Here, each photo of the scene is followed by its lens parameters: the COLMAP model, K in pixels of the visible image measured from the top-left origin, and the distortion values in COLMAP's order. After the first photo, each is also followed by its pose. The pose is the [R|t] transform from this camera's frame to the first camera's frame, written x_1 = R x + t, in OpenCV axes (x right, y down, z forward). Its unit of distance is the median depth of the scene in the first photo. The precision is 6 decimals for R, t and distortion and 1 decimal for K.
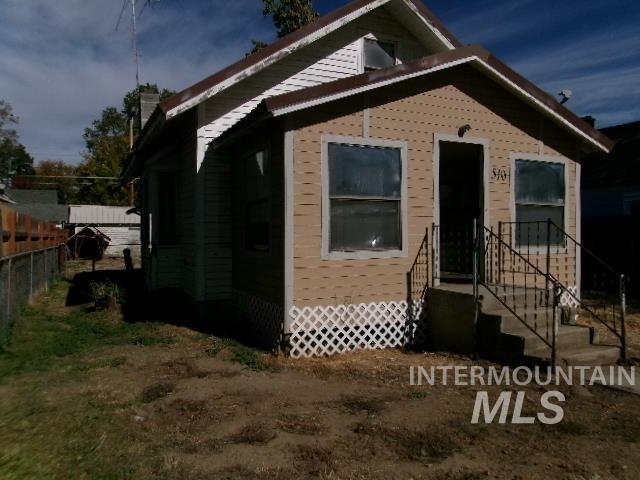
lens RADIAL K [[502.0, 0, 318.6], [0, 502.0, 240.1], [0, 0, 1]] dist [-0.010601, 0.039305]
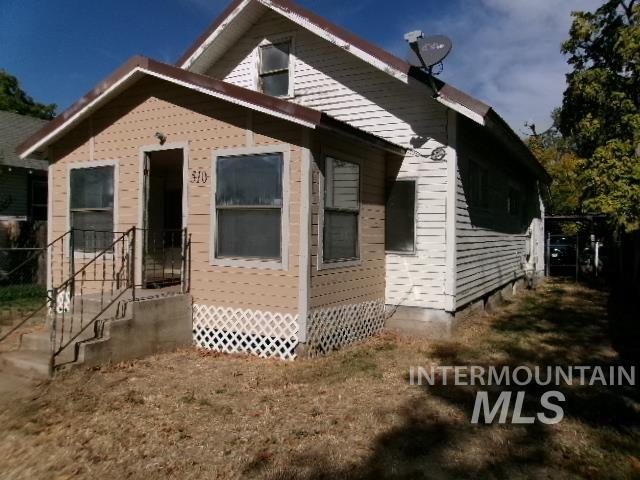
lens RADIAL K [[502.0, 0, 318.4], [0, 502.0, 235.8], [0, 0, 1]] dist [-0.010601, 0.039305]
pose [[0.567875, 0.011223, -0.823038, 1.314780], [-0.022693, 0.999740, -0.002026, -0.027762], [0.822802, 0.019828, 0.567982, 0.699576]]
